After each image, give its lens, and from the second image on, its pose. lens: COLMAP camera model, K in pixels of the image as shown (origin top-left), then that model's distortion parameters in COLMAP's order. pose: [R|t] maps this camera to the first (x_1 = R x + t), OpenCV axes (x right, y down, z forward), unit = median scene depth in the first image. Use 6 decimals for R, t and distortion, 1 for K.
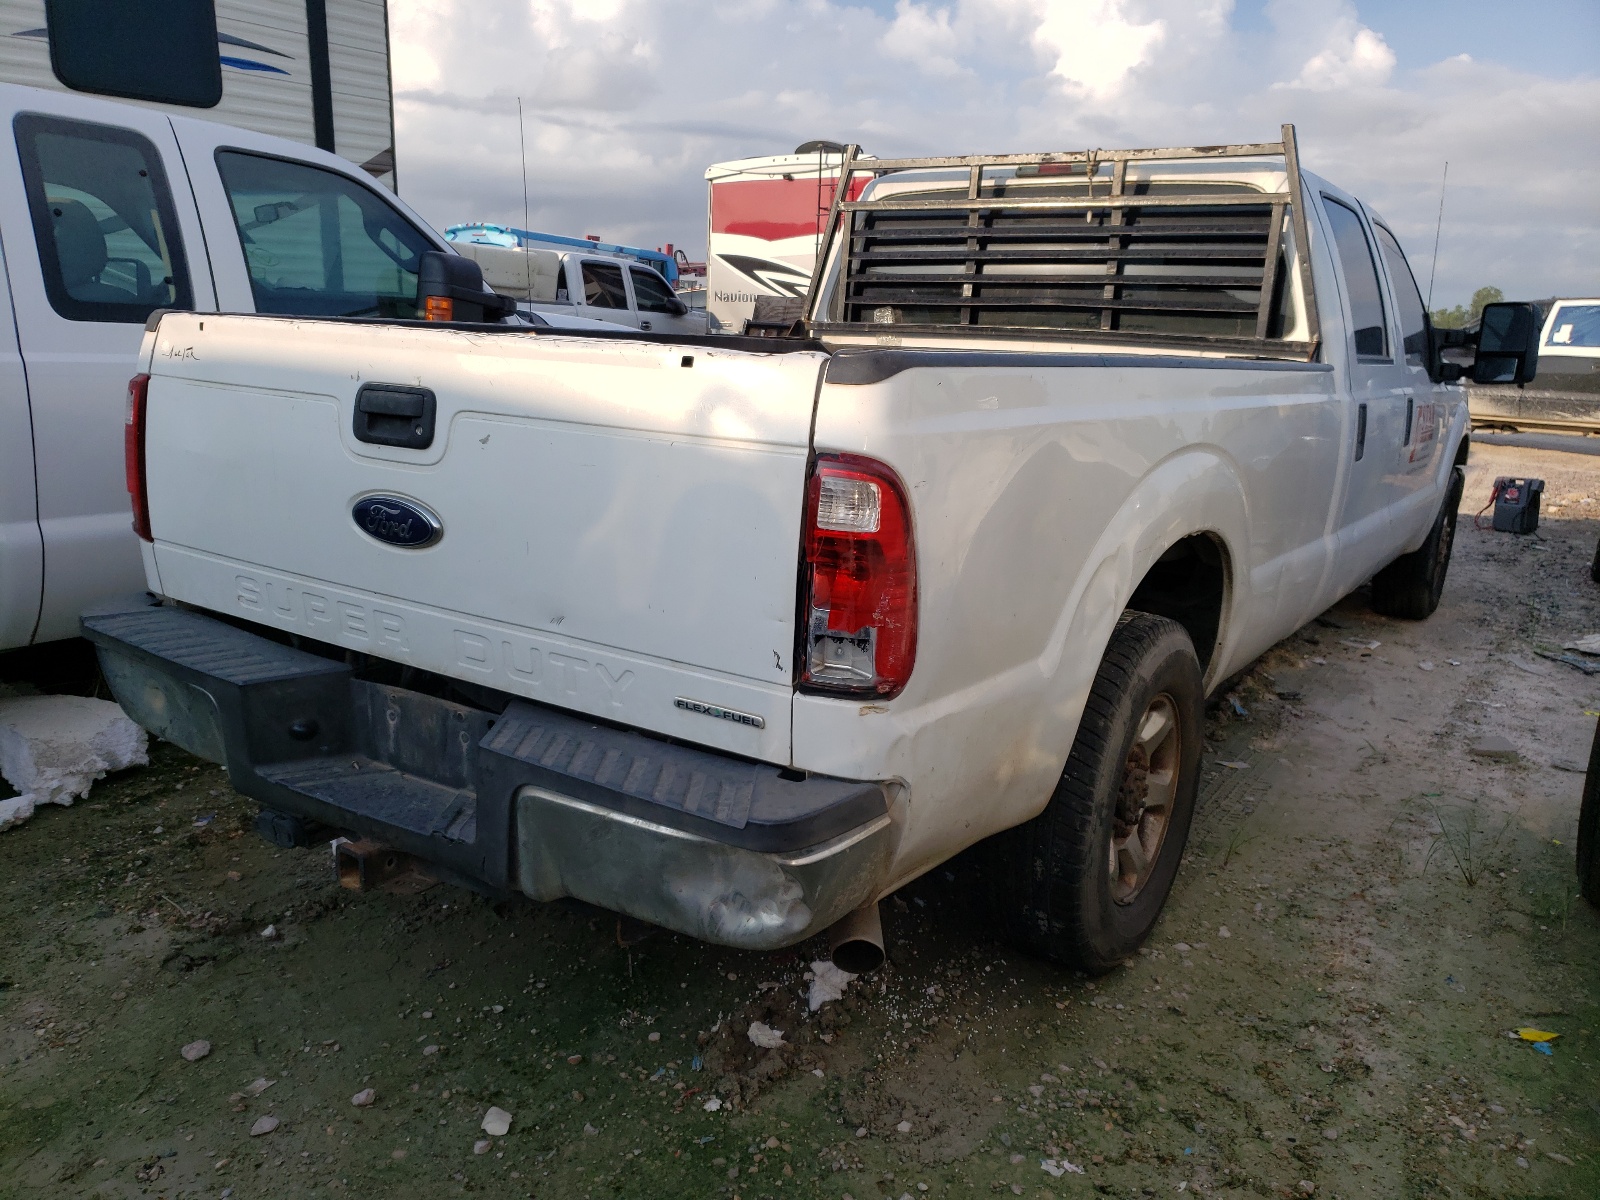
lens RADIAL K [[1280.0, 0, 797.7], [0, 1280.0, 609.2], [0, 0, 1]] dist [0.039672, -0.009668]
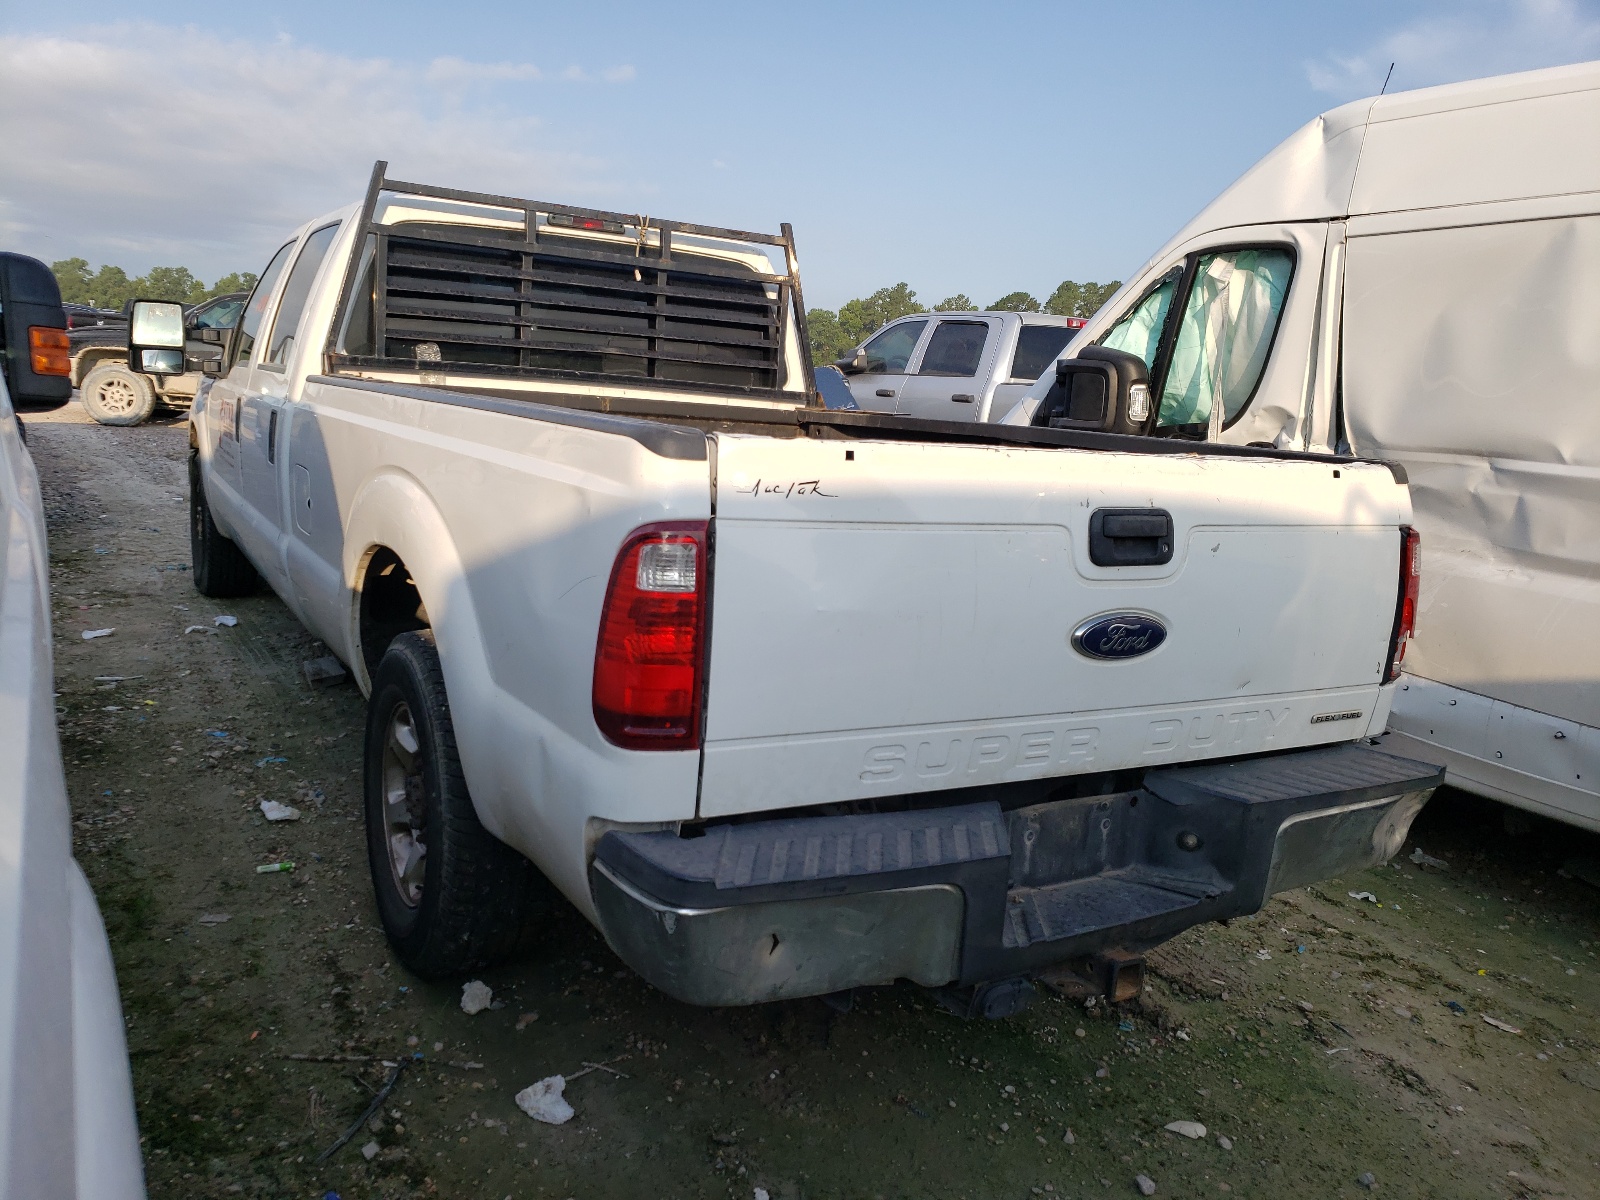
lens RADIAL K [[1280.0, 0, 798.1], [0, 1280.0, 593.2], [0, 0, 1]] dist [0.039672, -0.009668]
pose [[0.421056, -0.161306, 0.892576, -1.357462], [0.142977, 0.983560, 0.110301, -0.257108], [-0.895695, 0.081175, 0.437197, 0.779662]]
